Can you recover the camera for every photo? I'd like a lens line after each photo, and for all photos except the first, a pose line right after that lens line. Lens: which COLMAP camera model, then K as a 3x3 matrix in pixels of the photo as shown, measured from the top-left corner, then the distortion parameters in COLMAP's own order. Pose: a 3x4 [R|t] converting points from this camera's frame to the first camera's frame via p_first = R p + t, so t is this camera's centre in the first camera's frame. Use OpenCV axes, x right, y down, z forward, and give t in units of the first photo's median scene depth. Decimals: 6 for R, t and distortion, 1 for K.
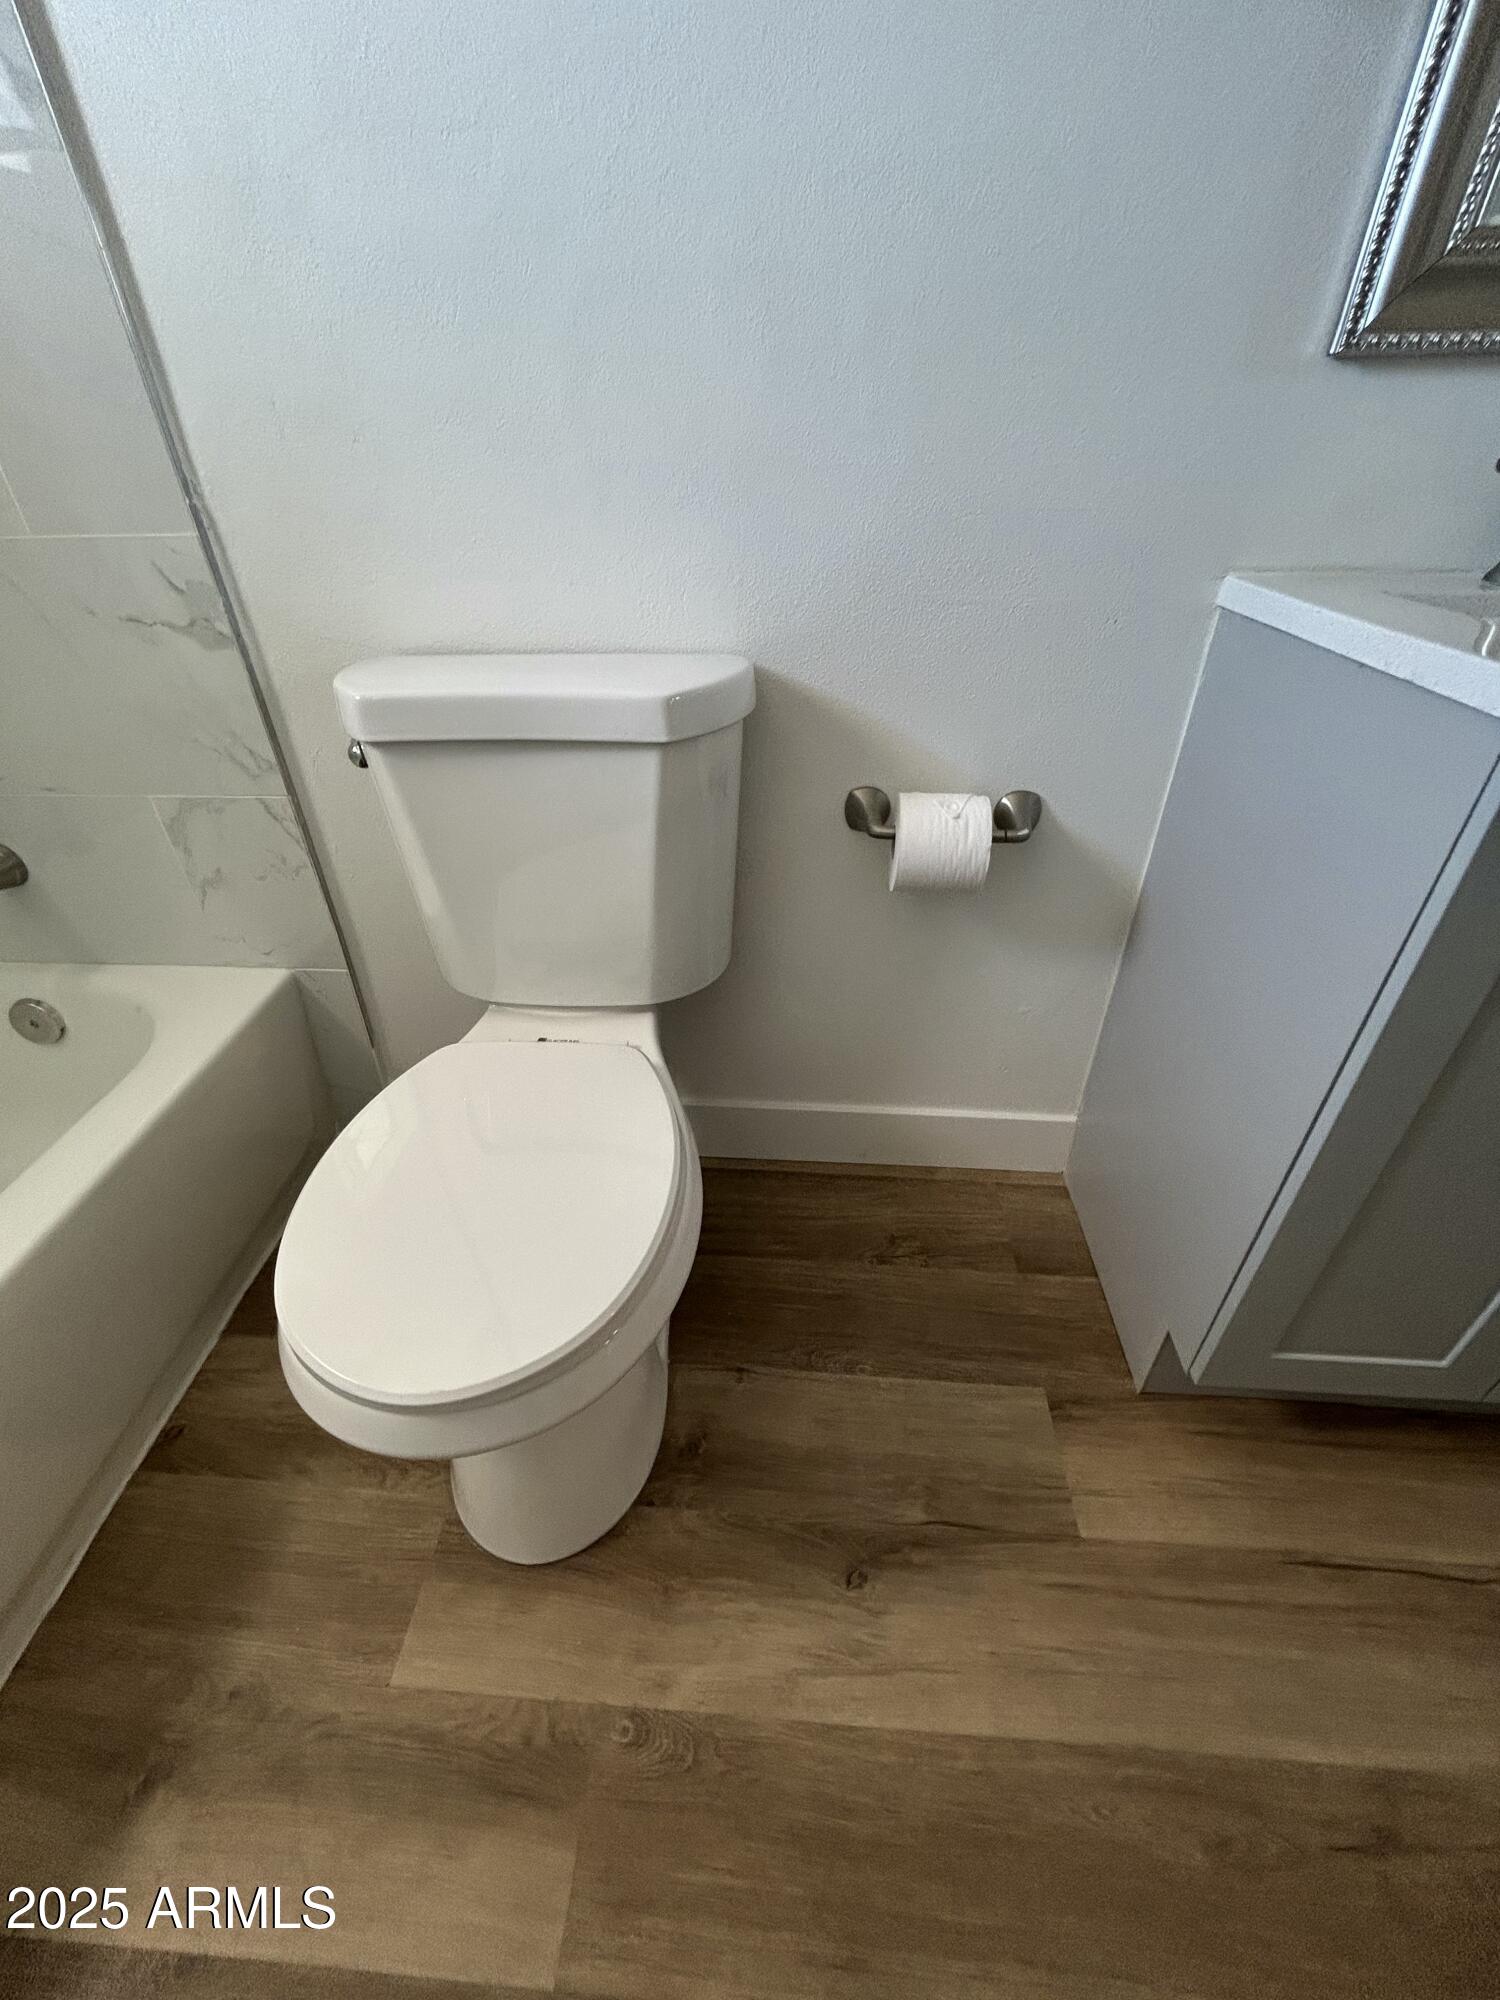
lens RADIAL K [[814.2, 0, 752.7], [0, 814.2, 995.7], [0, 0, 1]] dist [-0.004400, 0.003500]
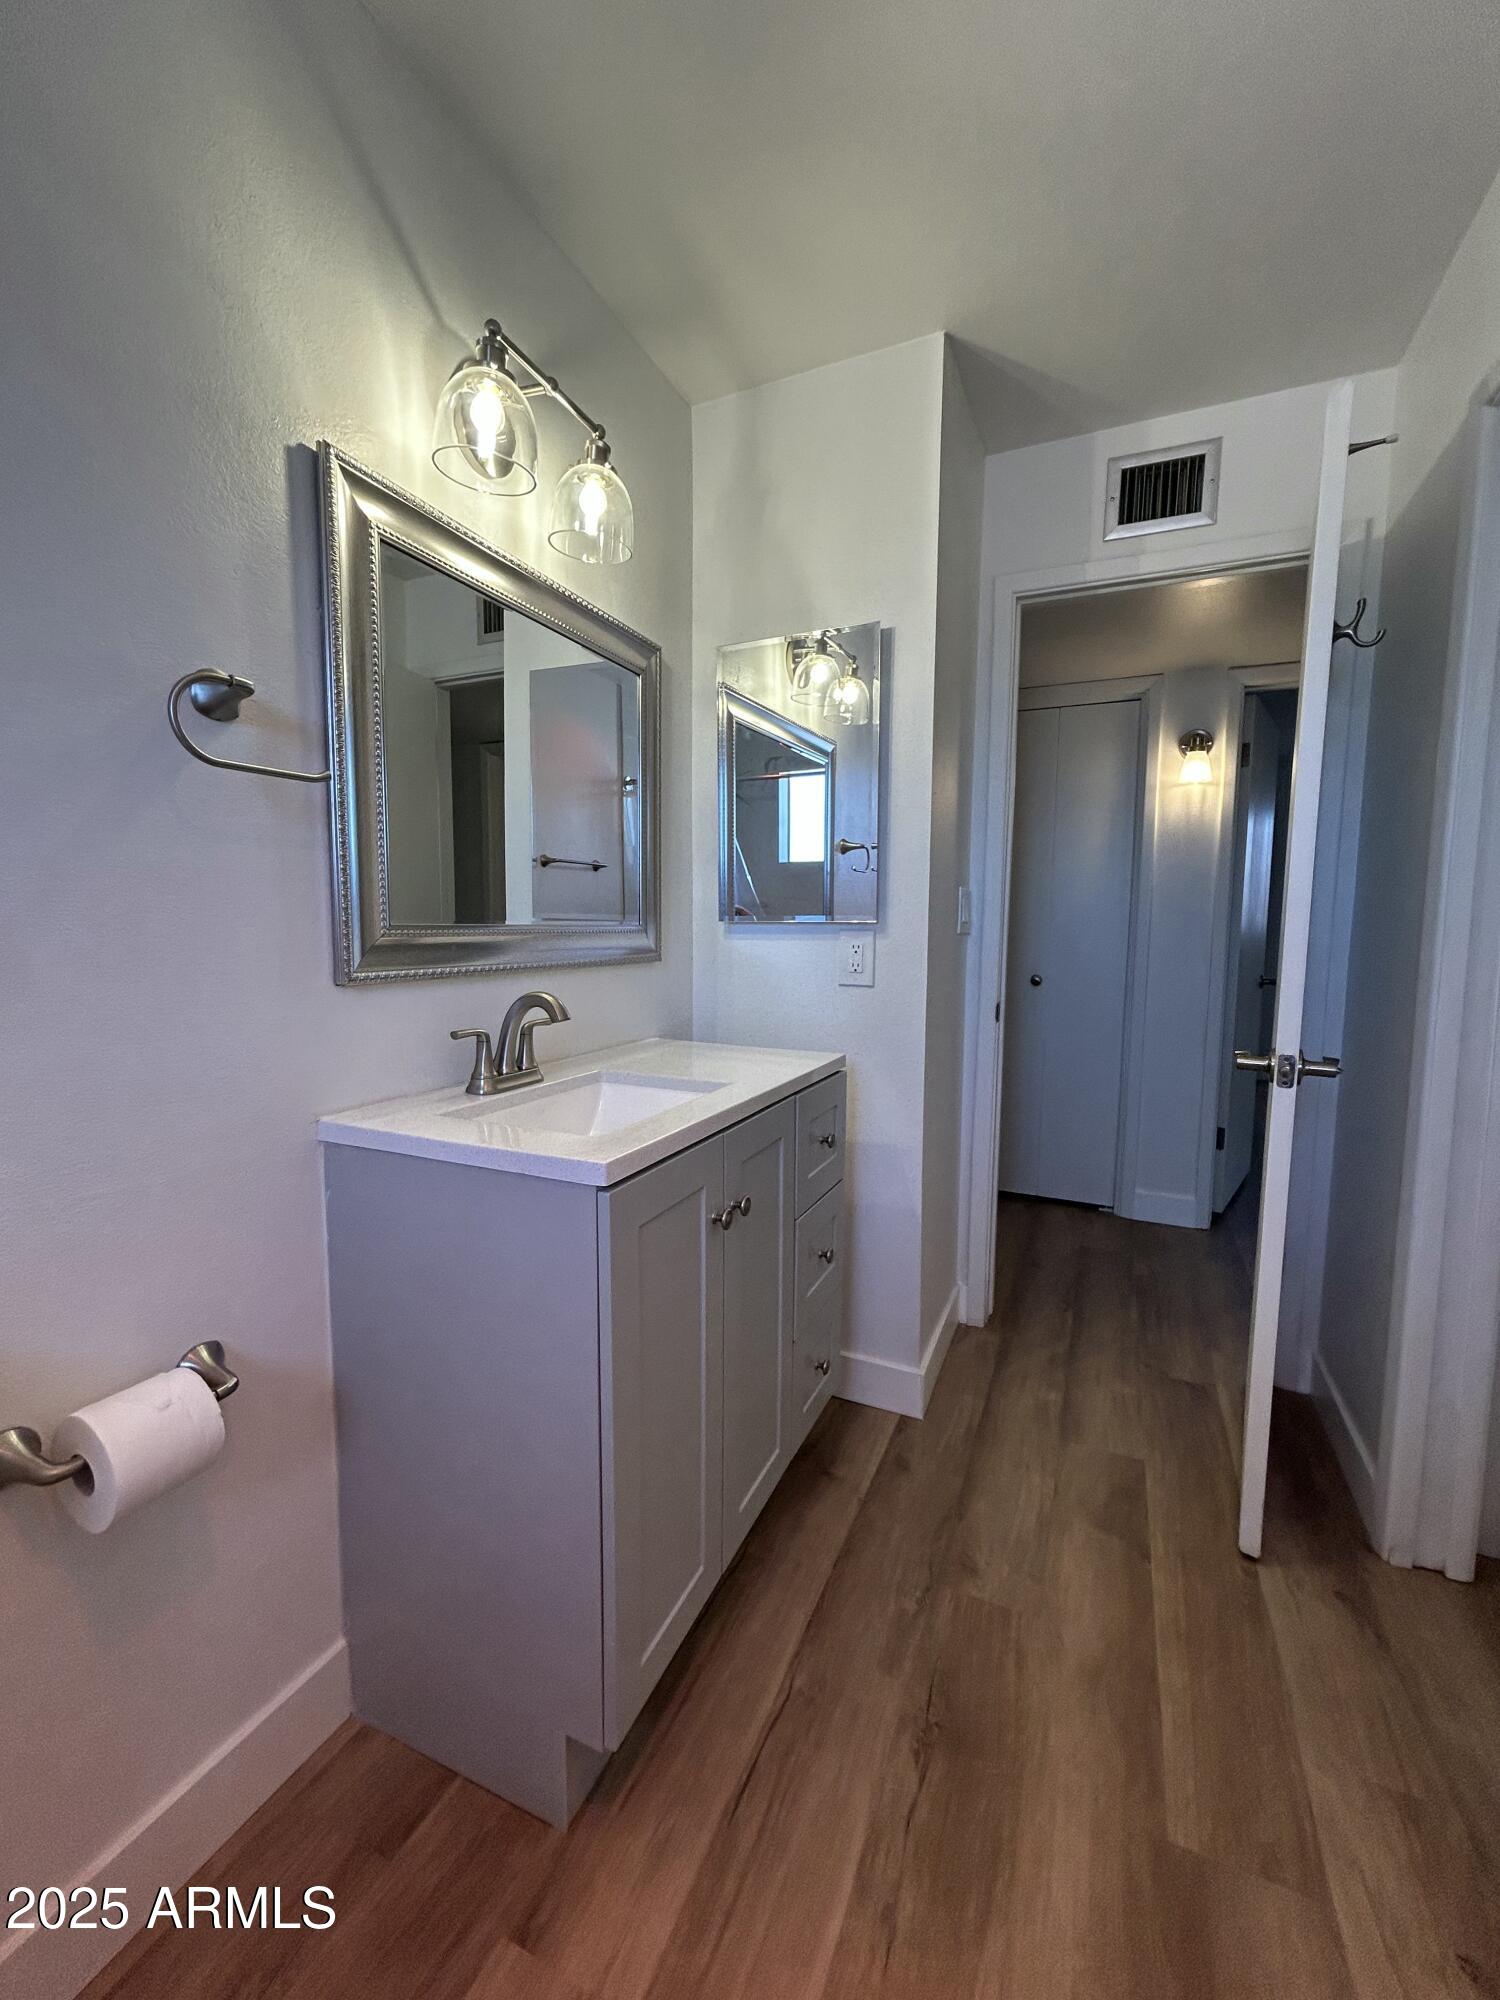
lens RADIAL K [[814.2, 0, 753.8], [0, 814.2, 1006.0], [0, 0, 1]] dist [-0.004400, 0.003500]
pose [[0.345844, -0.074483, 0.935331, -0.333723], [0.514439, 0.848713, -0.122631, -0.142888], [-0.784694, 0.523582, 0.331840, -0.047845]]
